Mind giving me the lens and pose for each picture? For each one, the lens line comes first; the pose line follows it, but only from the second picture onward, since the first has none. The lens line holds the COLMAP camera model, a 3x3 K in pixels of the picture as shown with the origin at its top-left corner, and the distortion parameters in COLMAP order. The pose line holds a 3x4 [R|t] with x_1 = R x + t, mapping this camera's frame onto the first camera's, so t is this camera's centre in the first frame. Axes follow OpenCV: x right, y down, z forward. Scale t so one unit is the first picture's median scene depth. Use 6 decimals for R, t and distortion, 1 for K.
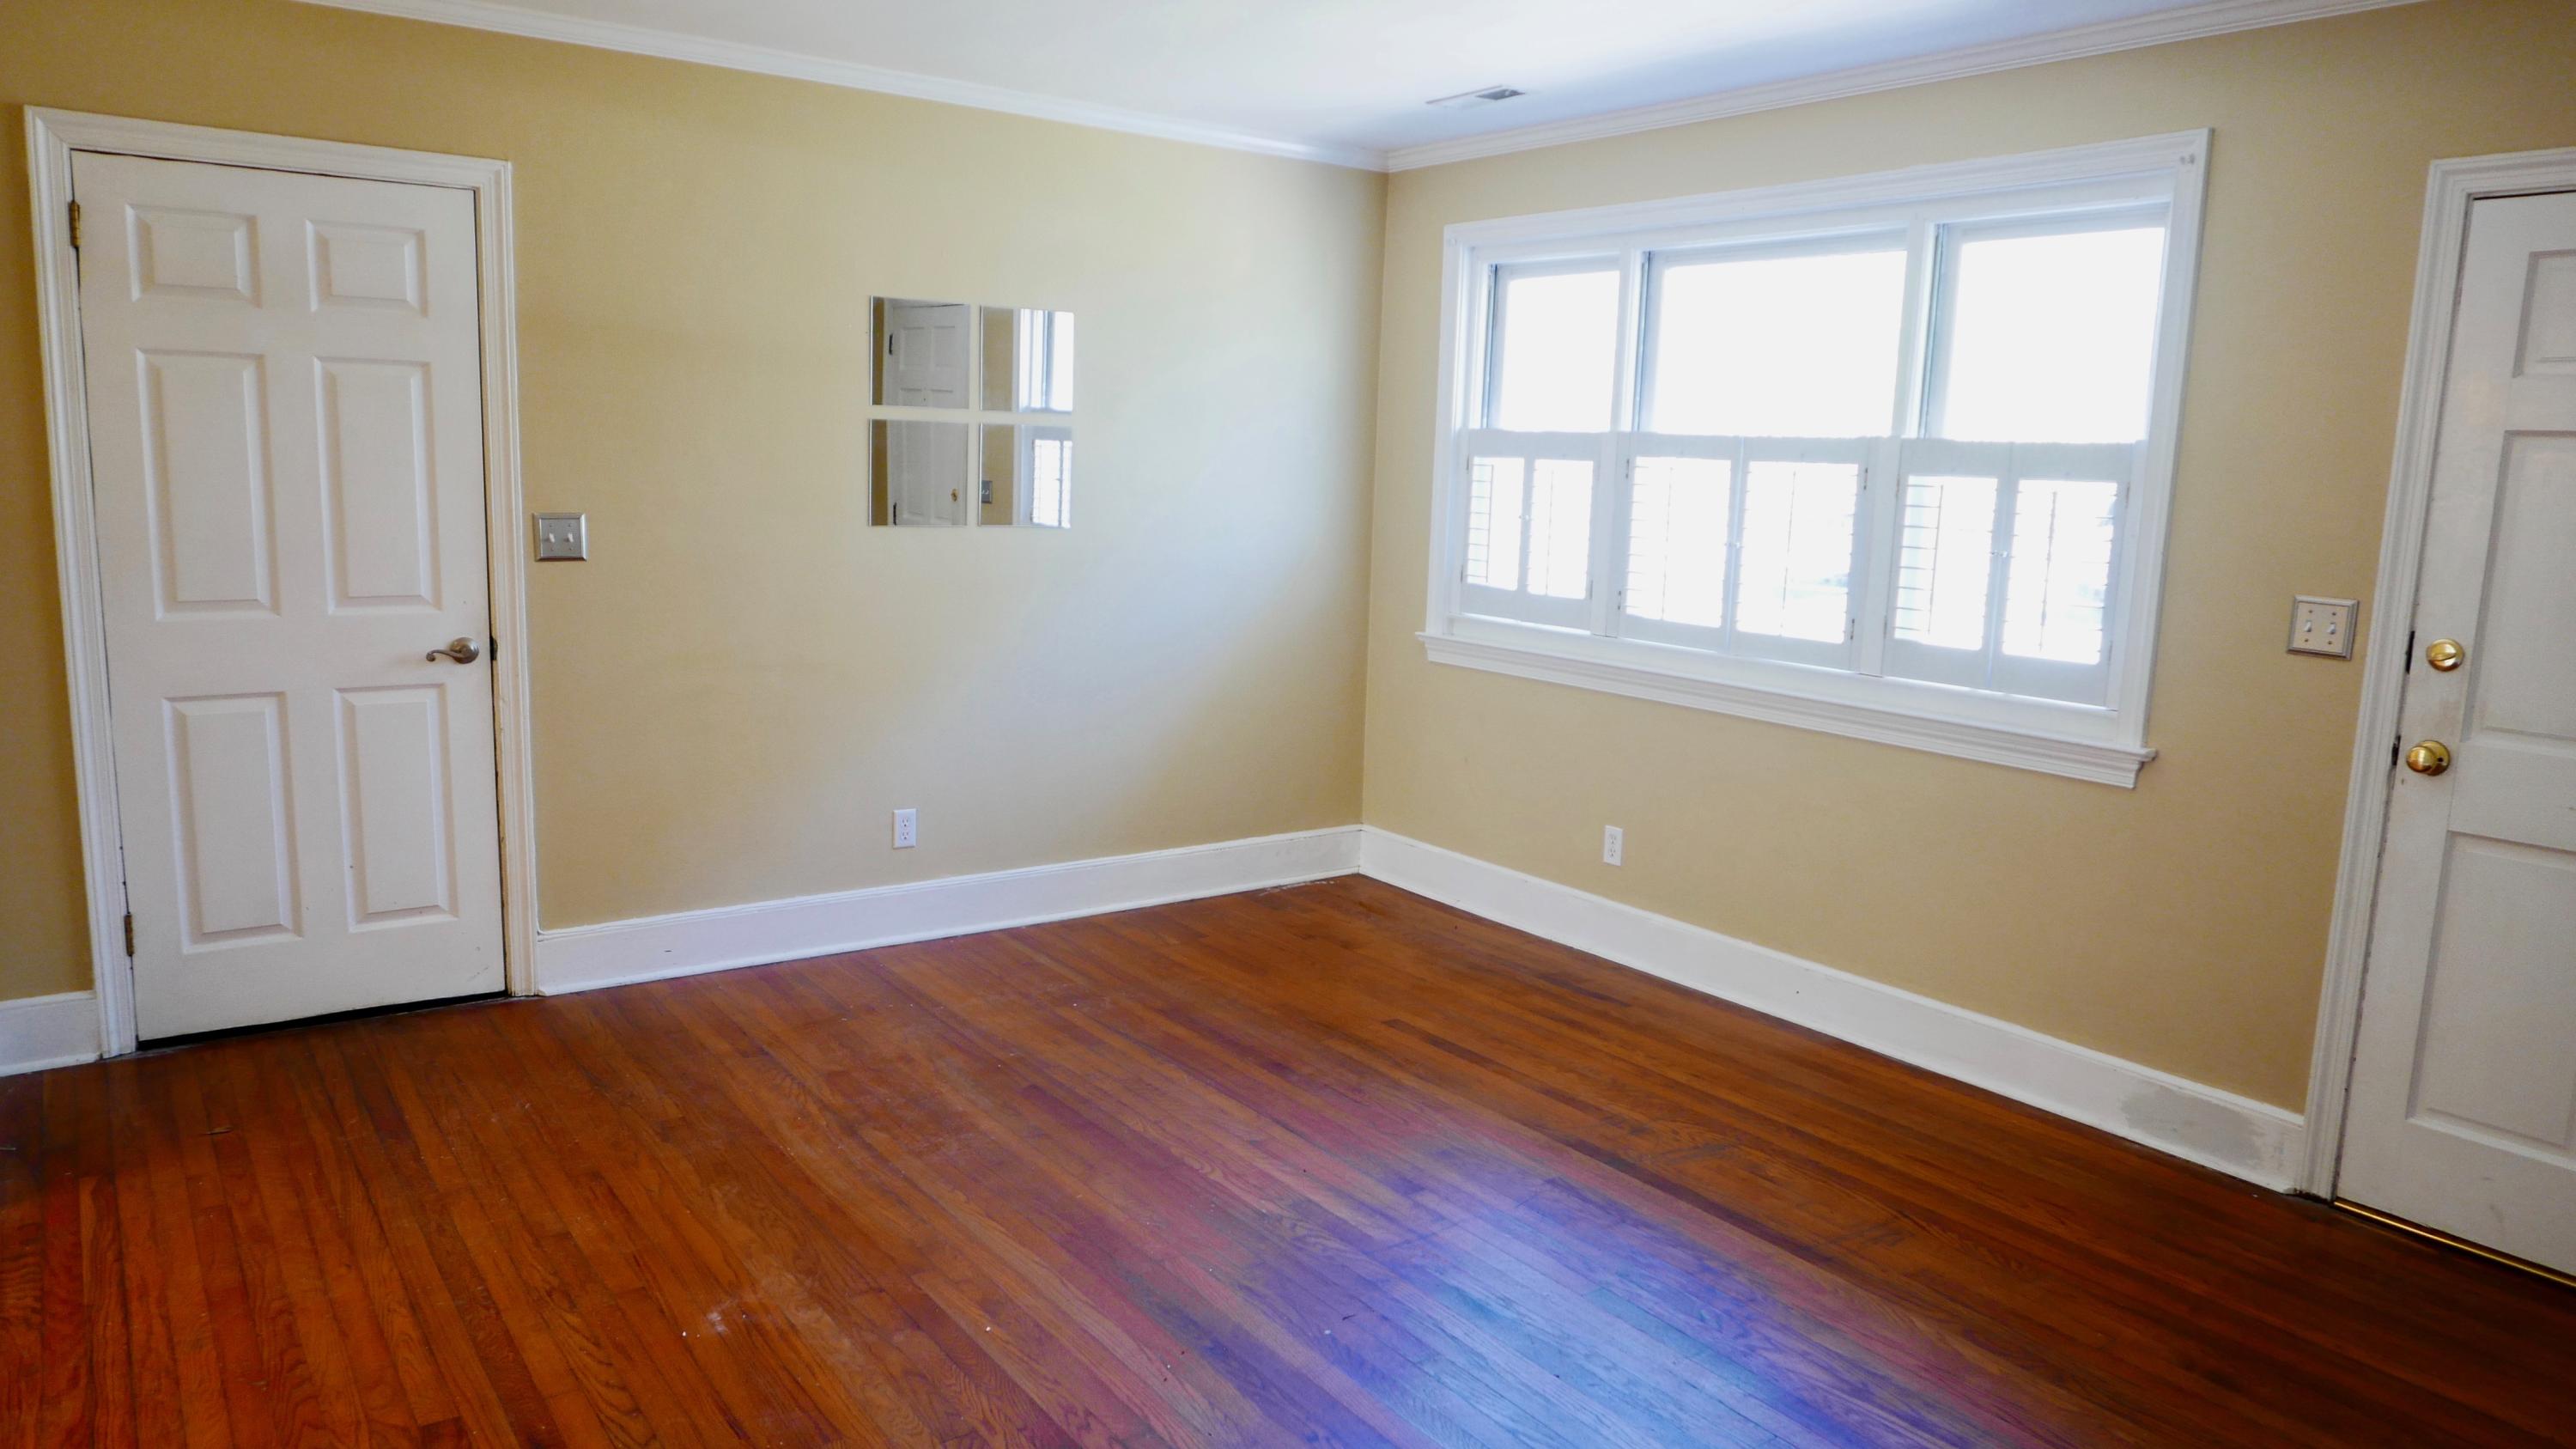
lens RADIAL K [[1689.1, 0, 1284.4], [0, 1689.1, 729.5], [0, 0, 1]] dist [-0.045498, 0.019419]
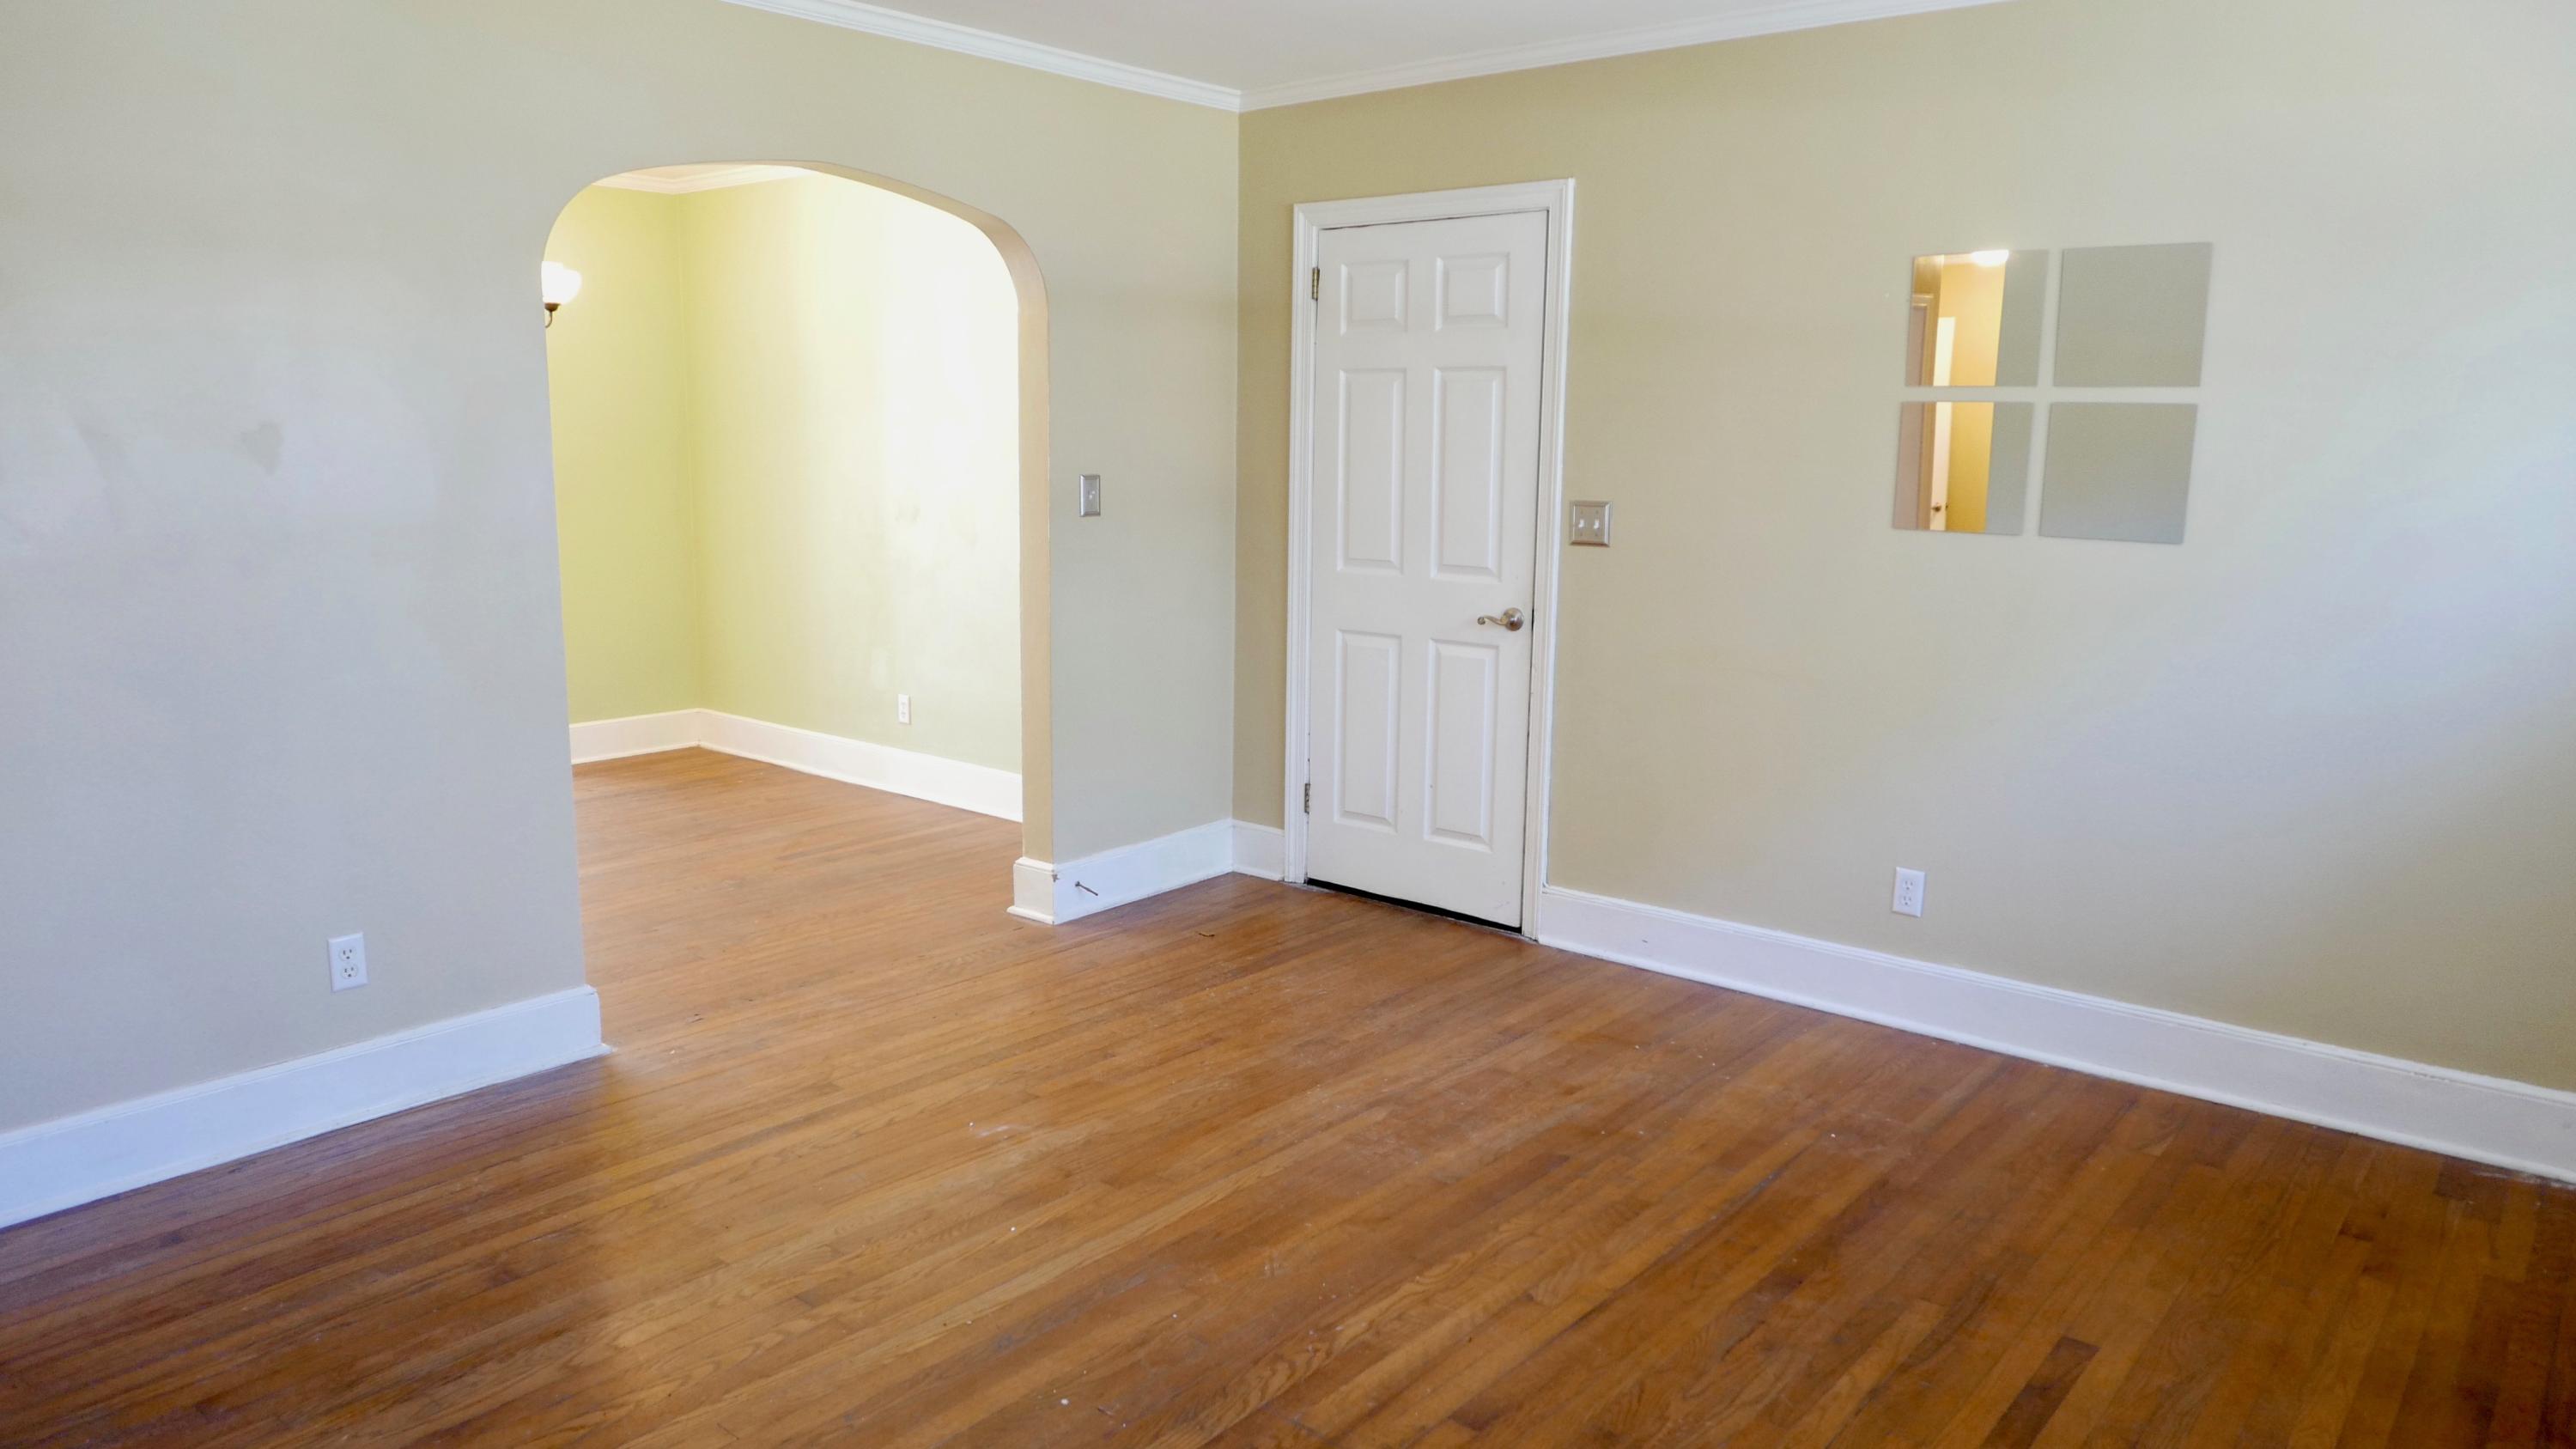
lens RADIAL K [[1689.1, 0, 1286.7], [0, 1689.1, 718.9], [0, 0, 1]] dist [-0.045498, 0.019419]
pose [[0.238551, 0.134221, -0.961810, 0.567341], [-0.162022, 0.982022, 0.096857, -0.065135], [0.957519, 0.132729, 0.256009, 0.555305]]
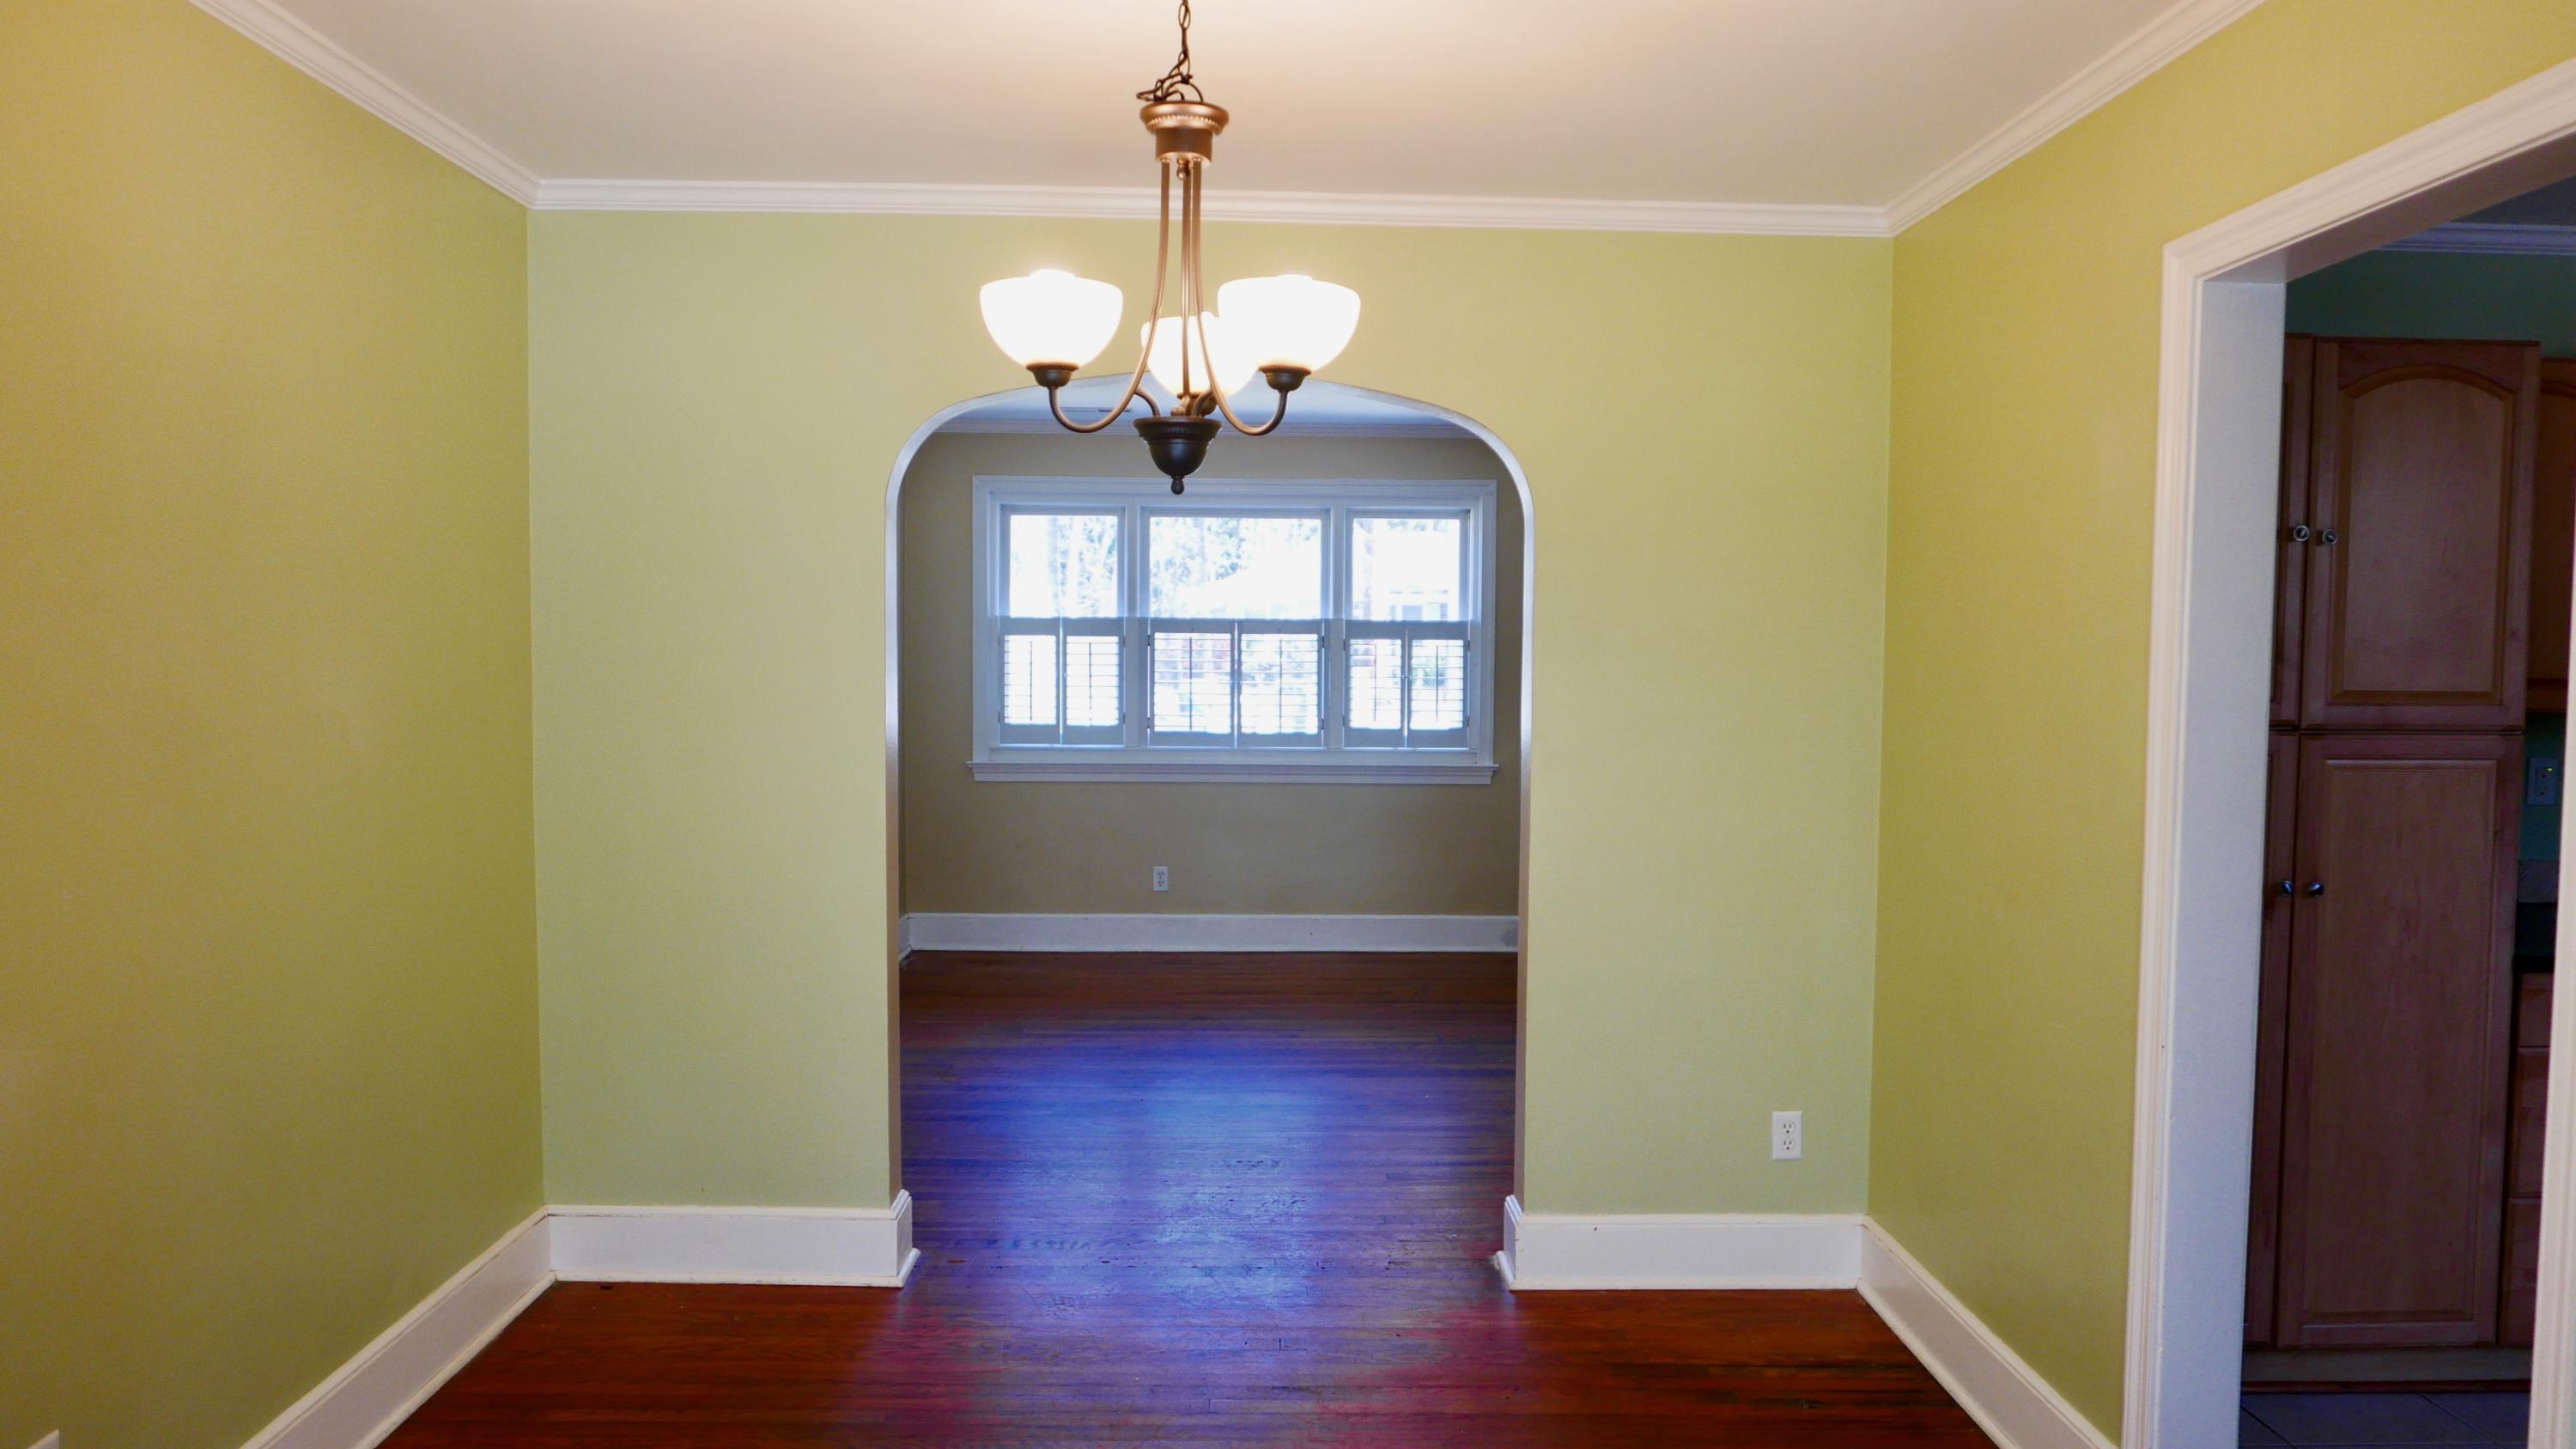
lens RADIAL K [[1689.1, 0, 1286.2], [0, 1689.1, 725.7], [0, 0, 1]] dist [-0.045498, 0.019419]
pose [[0.582563, -0.071505, 0.809634, -1.323787], [0.143275, 0.989558, -0.015696, -0.040124], [-0.800058, 0.125144, 0.586725, -0.044644]]
